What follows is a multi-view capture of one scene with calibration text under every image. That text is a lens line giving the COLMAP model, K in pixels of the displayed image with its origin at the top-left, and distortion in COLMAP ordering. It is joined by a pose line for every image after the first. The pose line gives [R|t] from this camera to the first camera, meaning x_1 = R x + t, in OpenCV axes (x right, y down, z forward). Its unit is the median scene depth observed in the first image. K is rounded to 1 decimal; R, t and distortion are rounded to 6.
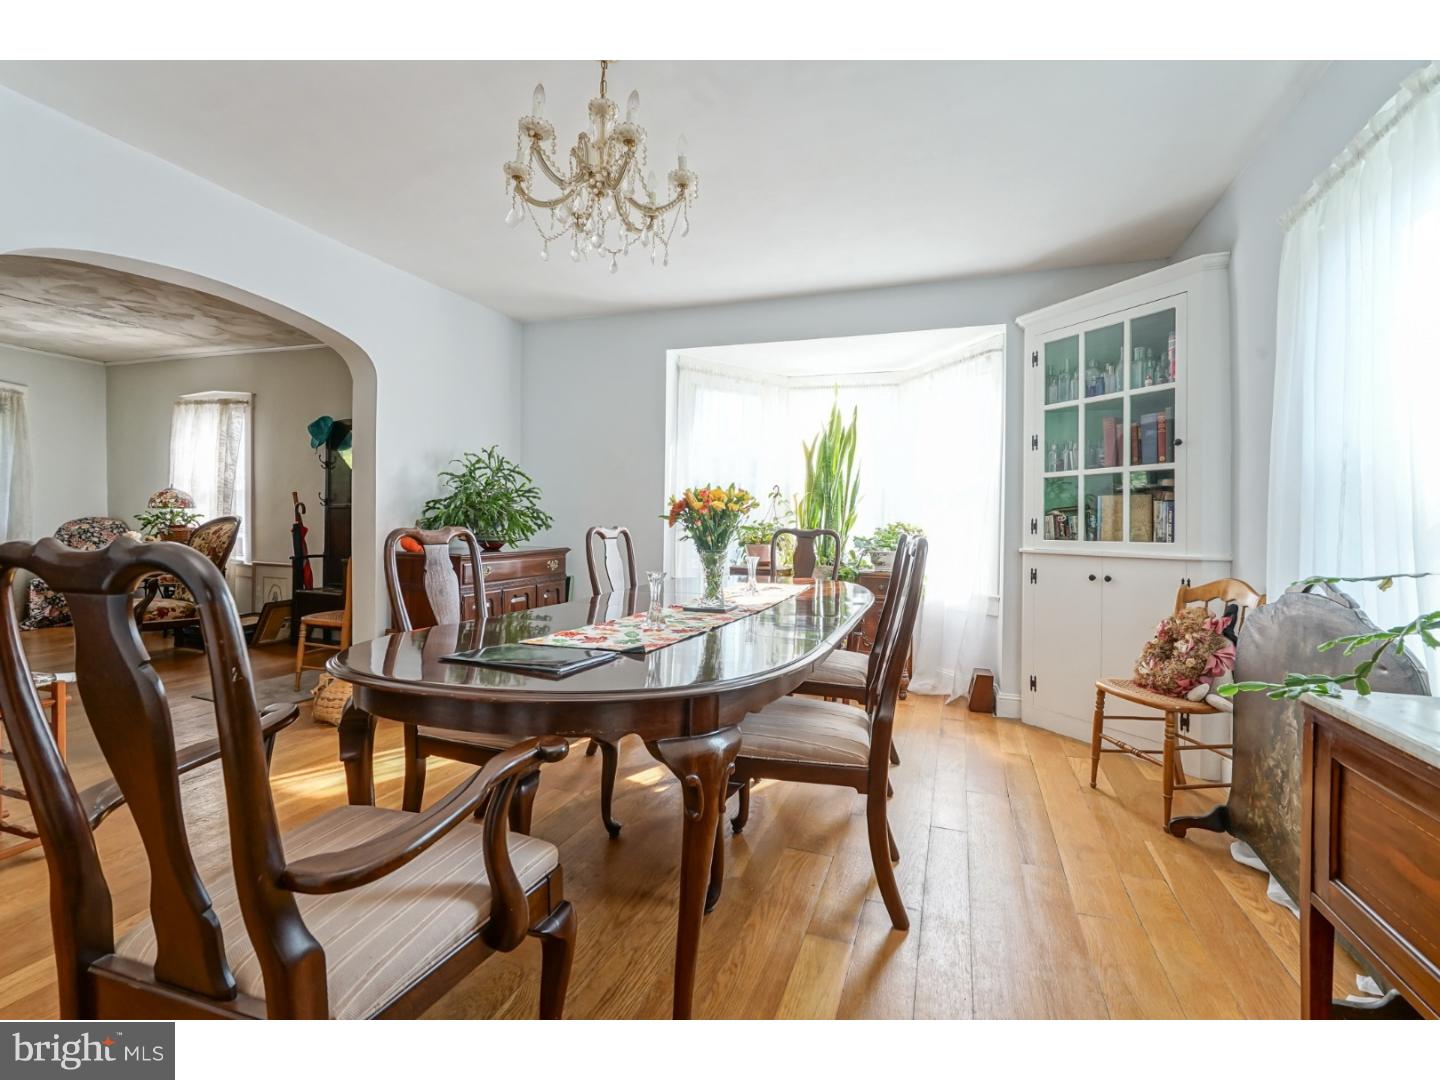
lens RADIAL K [[653.3, 0, 721.5], [0, 653.3, 528.2], [0, 0, 1]] dist [-0.009177, 0.001571]
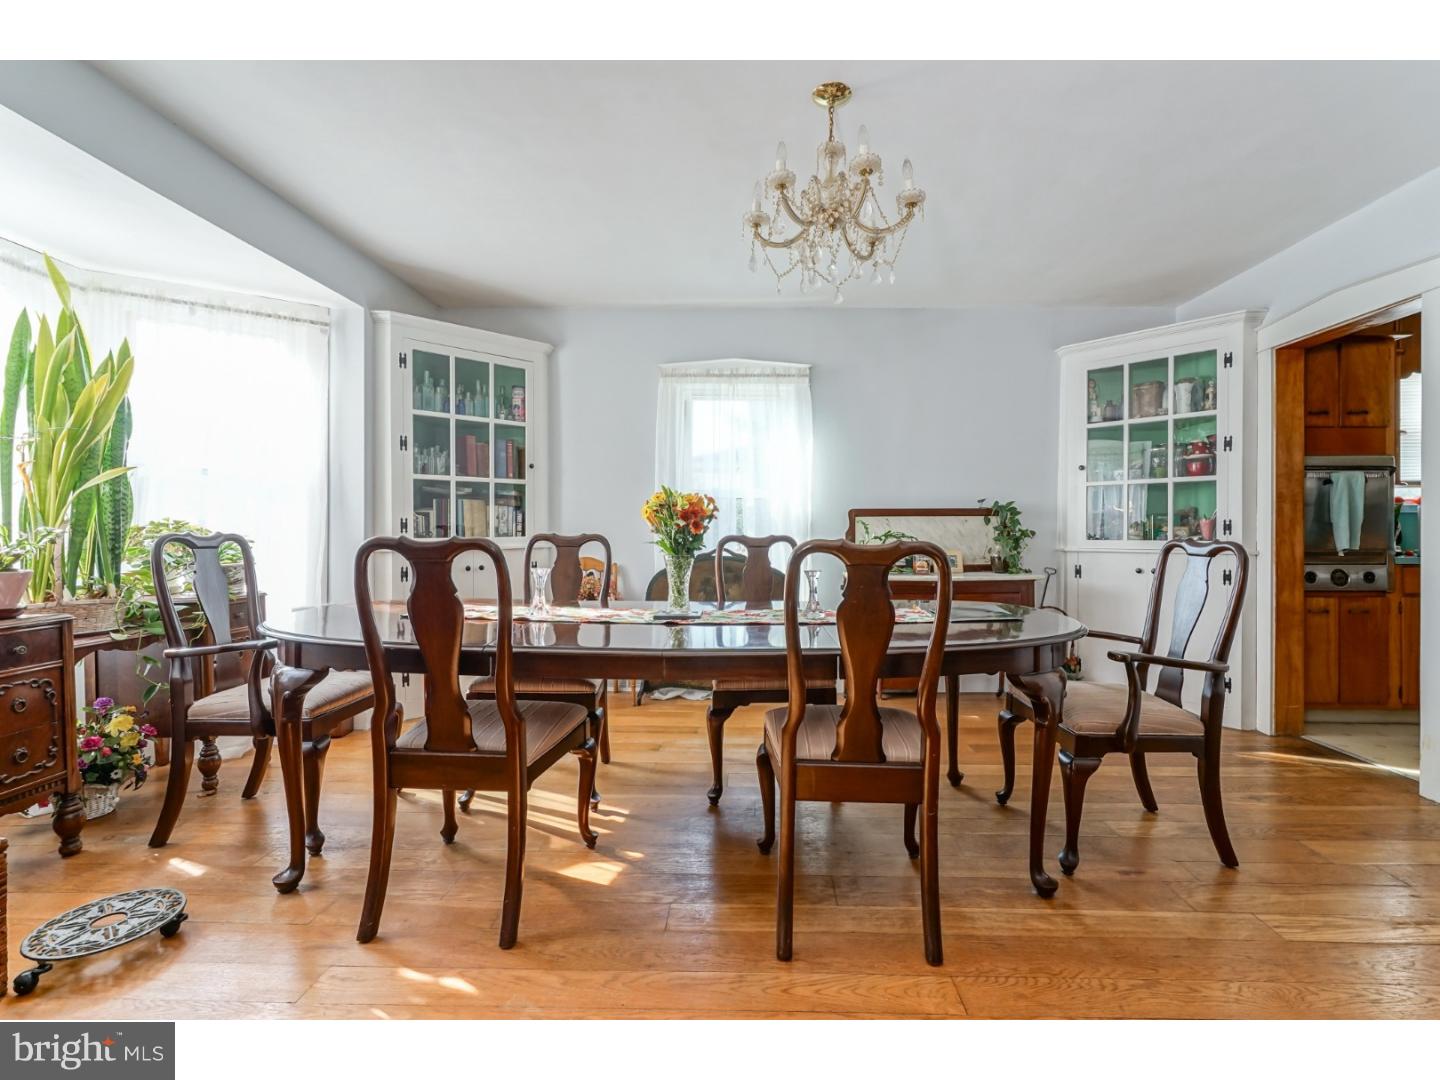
lens RADIAL K [[653.3, 0, 756.5], [0, 653.3, 530.4], [0, 0, 1]] dist [-0.009177, 0.001571]
pose [[-0.330671, -0.019414, 0.943546, -0.672971], [-0.001381, 0.999797, 0.020087, -0.016897], [-0.943745, 0.005339, -0.330631, 0.832898]]
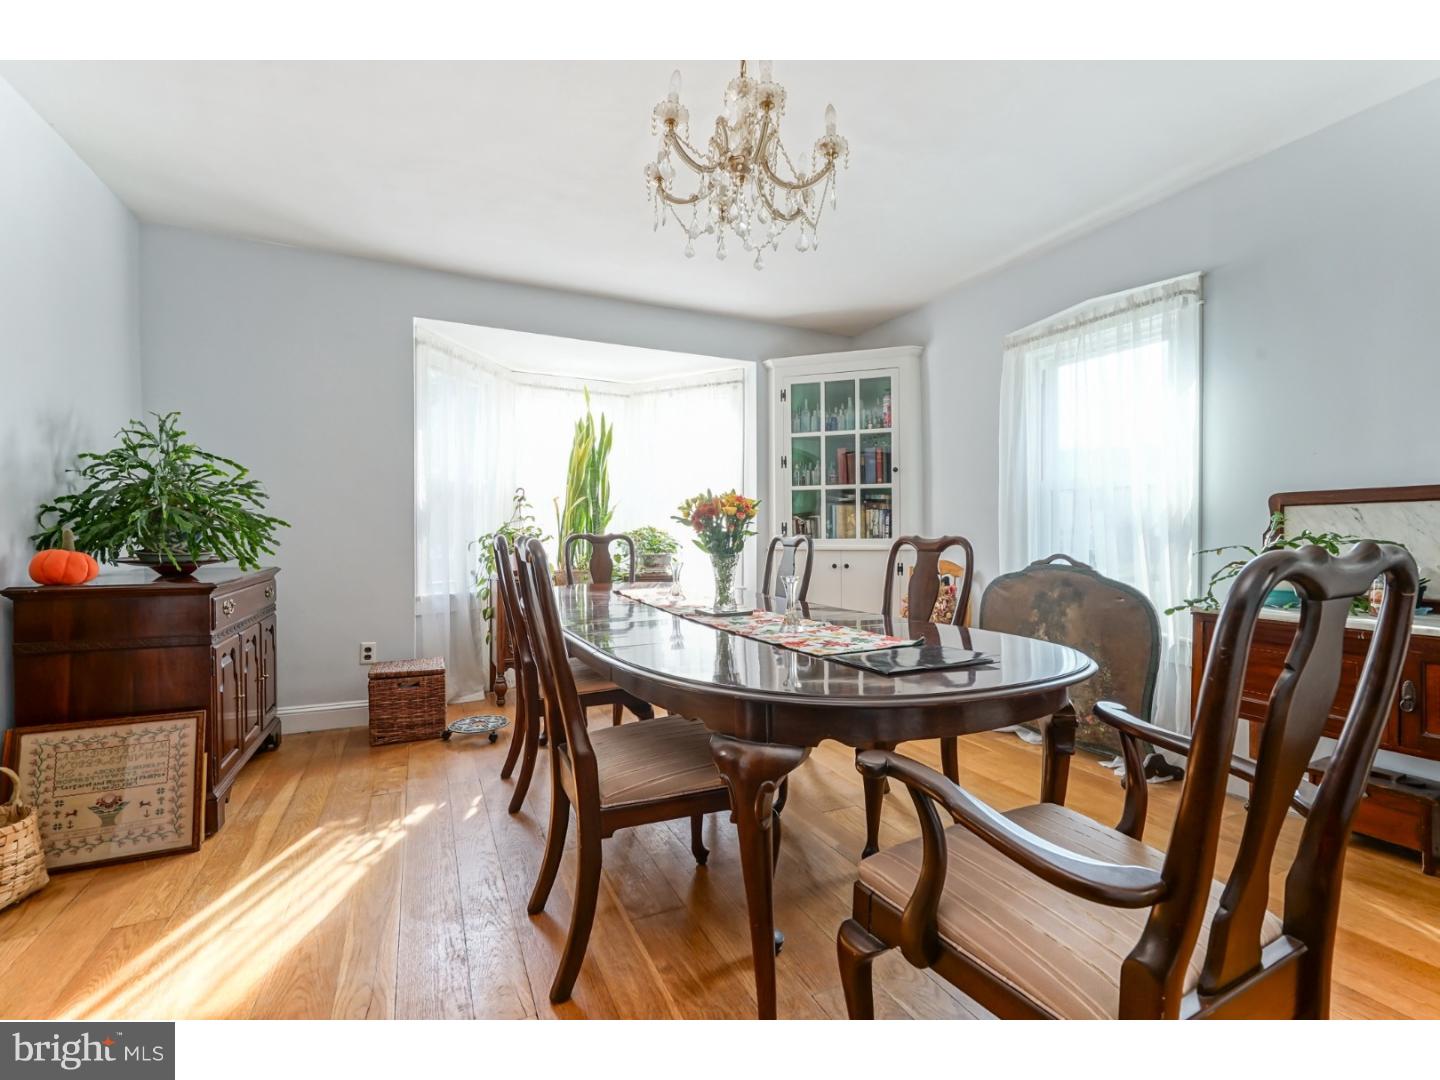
lens RADIAL K [[653.3, 0, 730.3], [0, 653.3, 536.6], [0, 0, 1]] dist [-0.009177, 0.001571]
pose [[0.699716, -0.020555, 0.714126, -0.503971], [0.016437, 0.999785, 0.012671, -0.005237], [-0.714232, 0.002872, 0.699903, 0.196362]]
